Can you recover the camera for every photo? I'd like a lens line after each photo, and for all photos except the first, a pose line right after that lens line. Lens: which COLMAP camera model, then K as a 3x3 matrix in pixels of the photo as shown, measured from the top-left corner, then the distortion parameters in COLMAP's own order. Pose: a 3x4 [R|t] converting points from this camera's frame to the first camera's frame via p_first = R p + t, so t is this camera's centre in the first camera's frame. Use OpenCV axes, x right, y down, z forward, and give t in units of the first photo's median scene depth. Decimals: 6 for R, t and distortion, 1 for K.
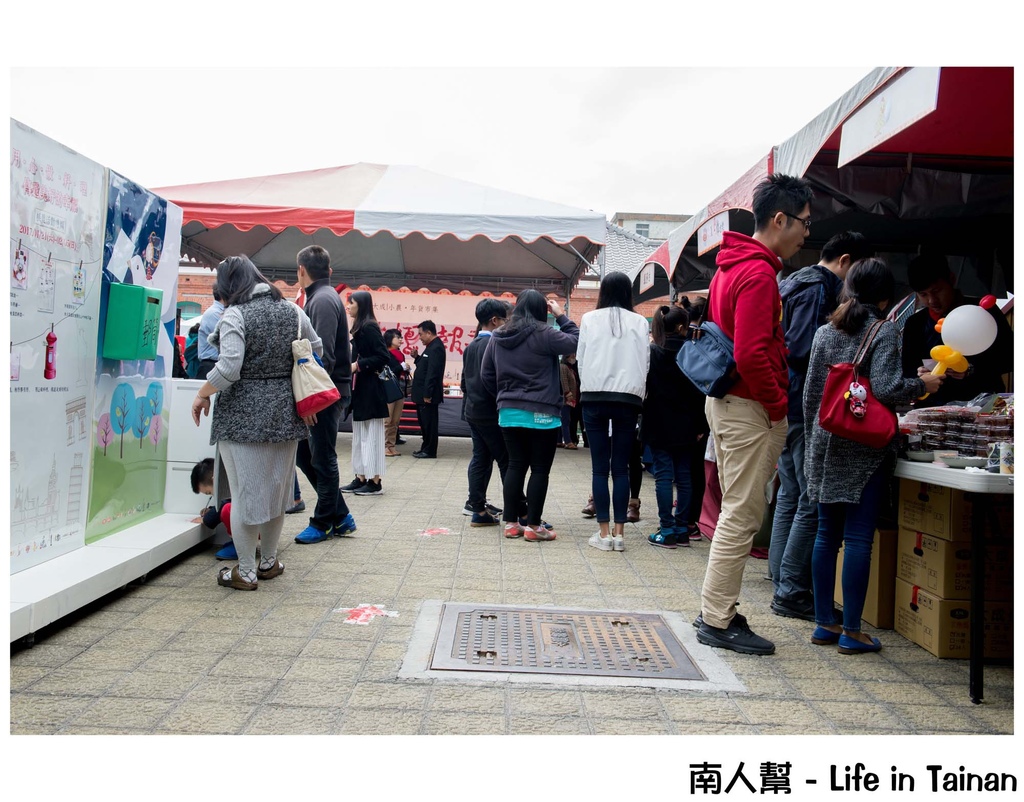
lens RADIAL K [[915.9, 0, 508.5], [0, 915.9, 398.1], [0, 0, 1]] dist [0.017440, 0.000868]
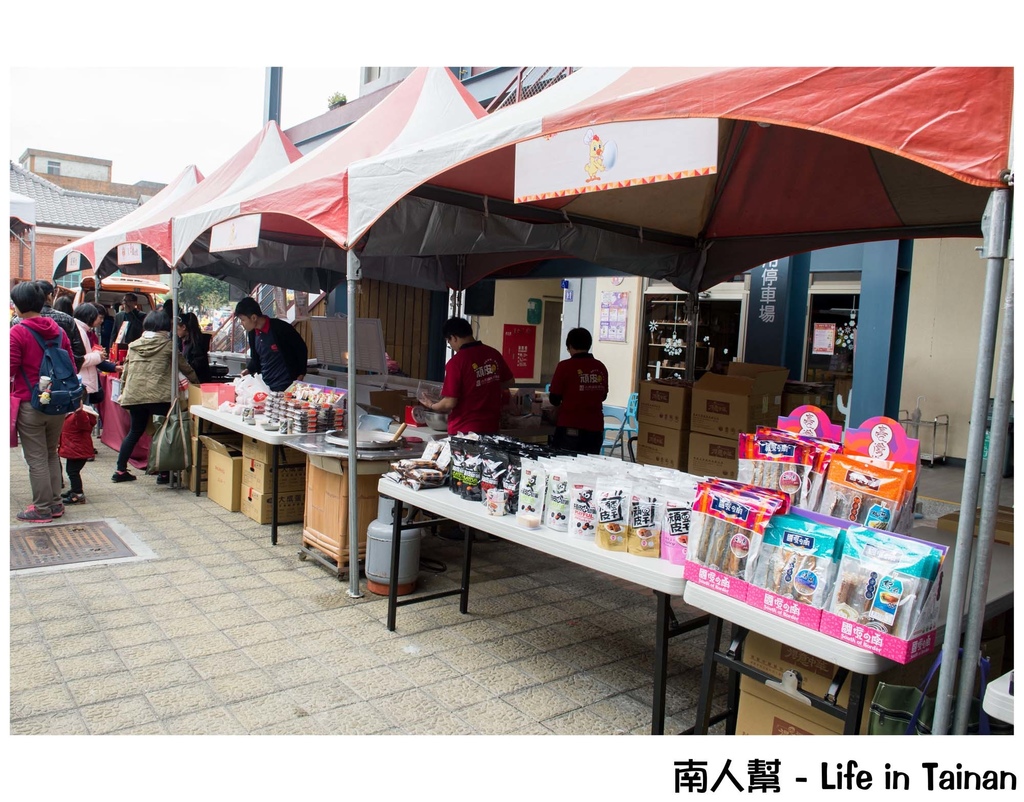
lens RADIAL K [[780.6, 0, 510.1], [0, 780.6, 397.2], [0, 0, 1]] dist [-0.053126, -0.000469]
pose [[0.771994, -0.041652, 0.634263, -0.158827], [-0.038764, 0.992908, 0.112387, -0.196844], [-0.634446, -0.111348, 0.764905, -0.579331]]
